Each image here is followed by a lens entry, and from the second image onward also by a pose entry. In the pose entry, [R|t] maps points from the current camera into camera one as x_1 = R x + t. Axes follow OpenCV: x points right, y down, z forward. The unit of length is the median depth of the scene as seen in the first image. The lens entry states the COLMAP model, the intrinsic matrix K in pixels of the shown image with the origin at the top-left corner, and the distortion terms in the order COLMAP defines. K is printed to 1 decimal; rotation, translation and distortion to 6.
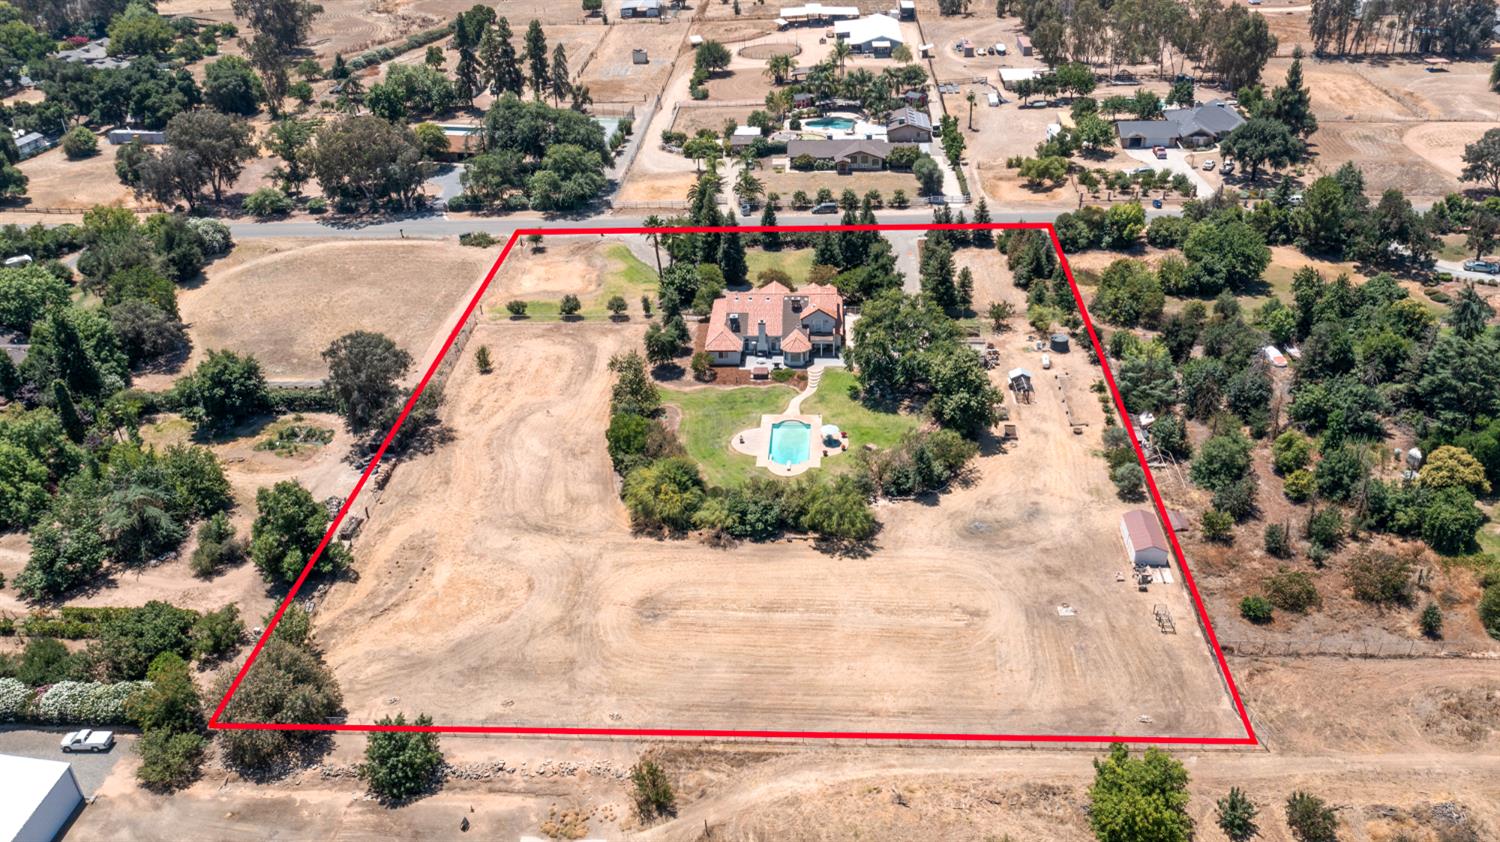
lens RADIAL K [[1179.3, 0, 753.7], [0, 1179.3, 445.8], [0, 0, 1]] dist [-0.015140, 0.010837]
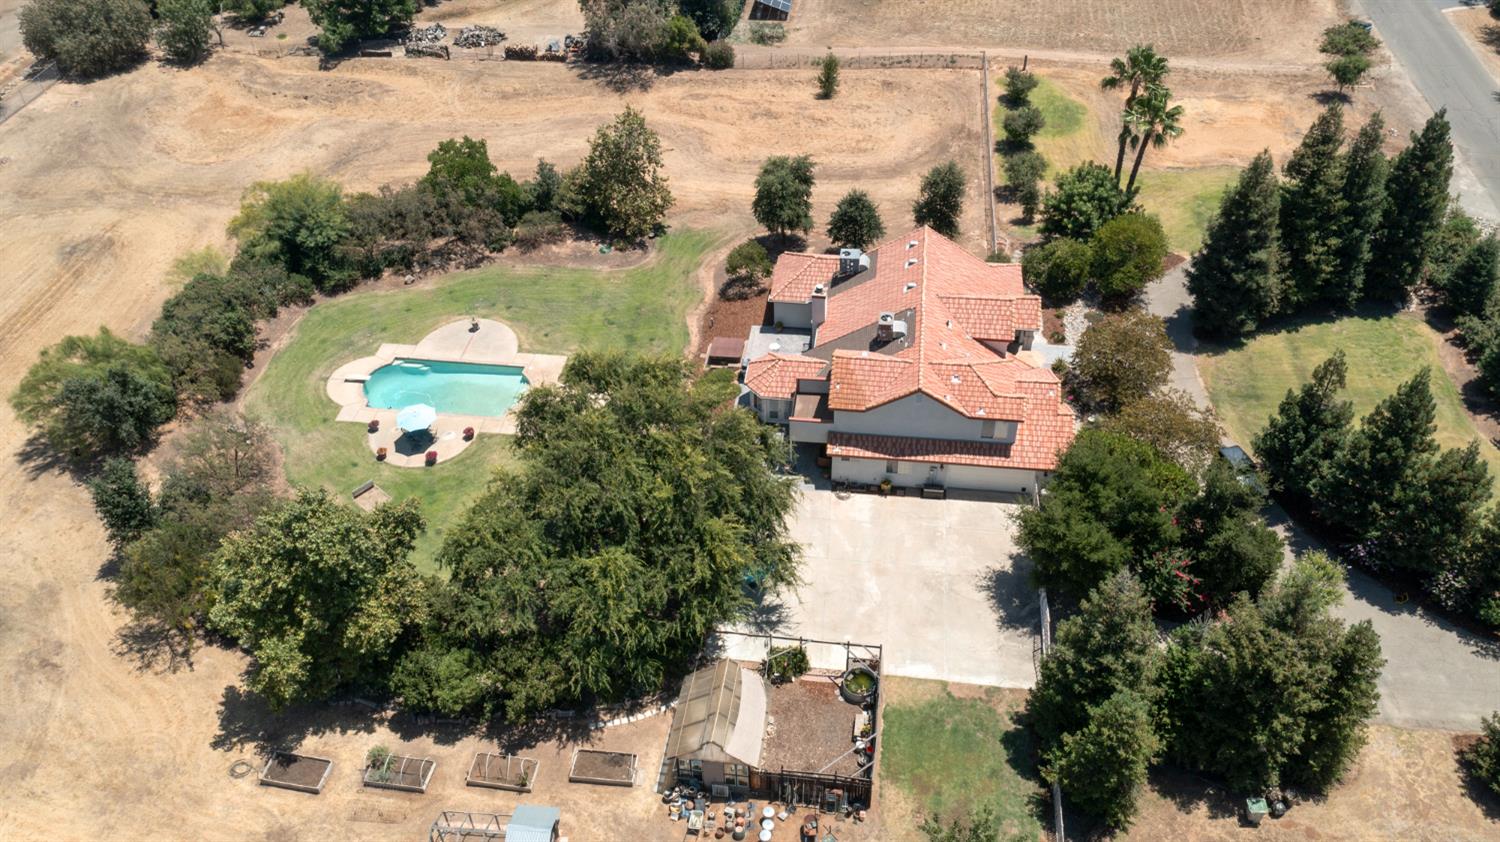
lens RADIAL K [[1179.3, 0, 753.7], [0, 1179.3, 445.8], [0, 0, 1]] dist [-0.015140, 0.010837]
pose [[-0.072318, 0.688194, -0.721913, 0.355618], [-0.514837, 0.594166, 0.617988, -0.324918], [0.854233, 0.416359, 0.311339, 0.861904]]
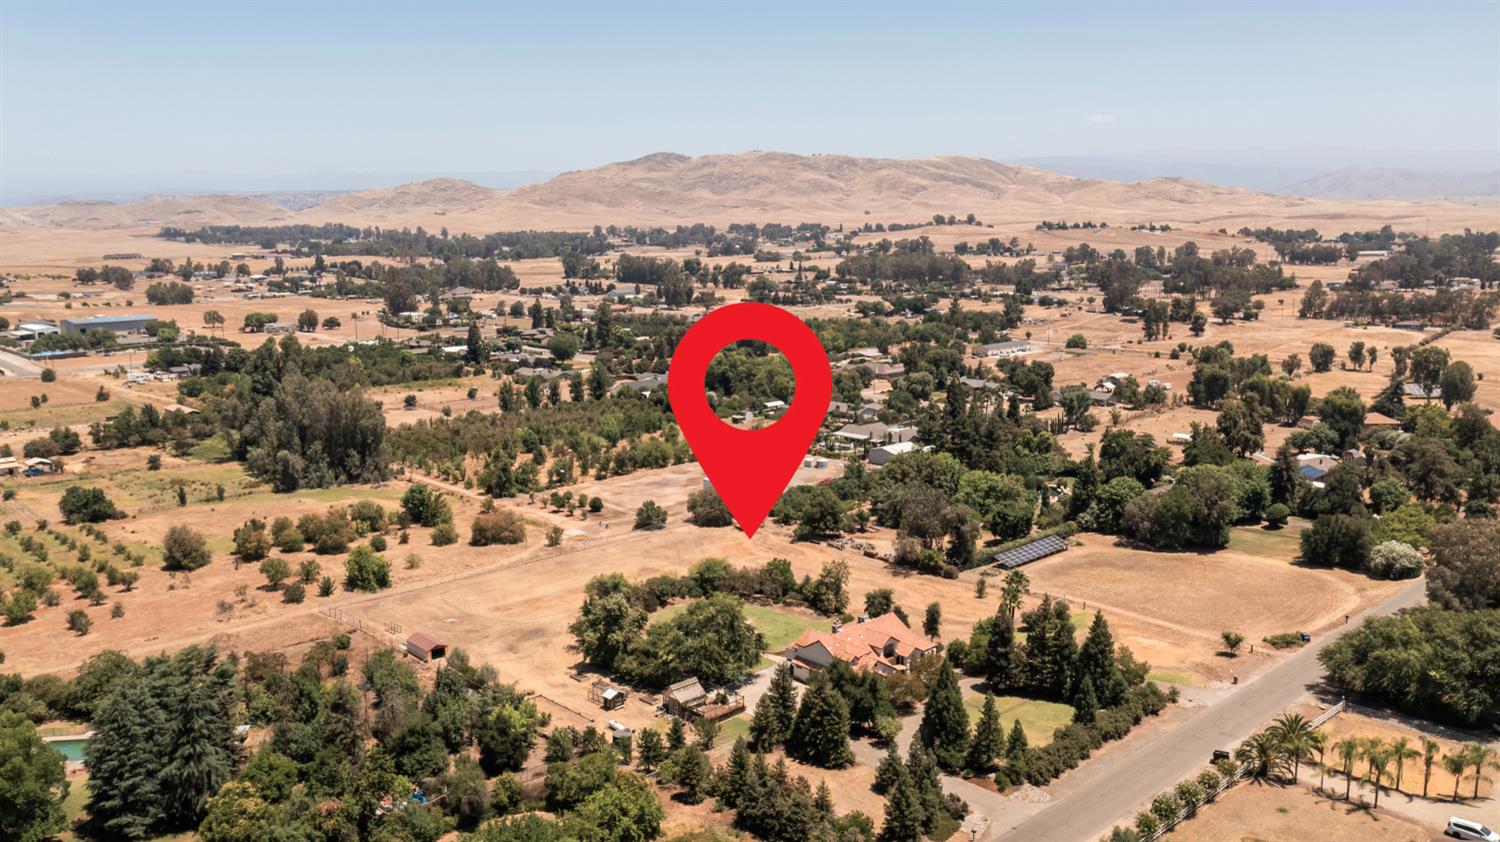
lens RADIAL K [[1179.3, 0, 753.7], [0, 1179.3, 445.8], [0, 0, 1]] dist [-0.015140, 0.010837]
pose [[-0.675105, 0.179481, -0.715556, 0.778083], [-0.371425, 0.755354, 0.539892, -0.759482], [0.637398, 0.630260, -0.443279, 1.303329]]
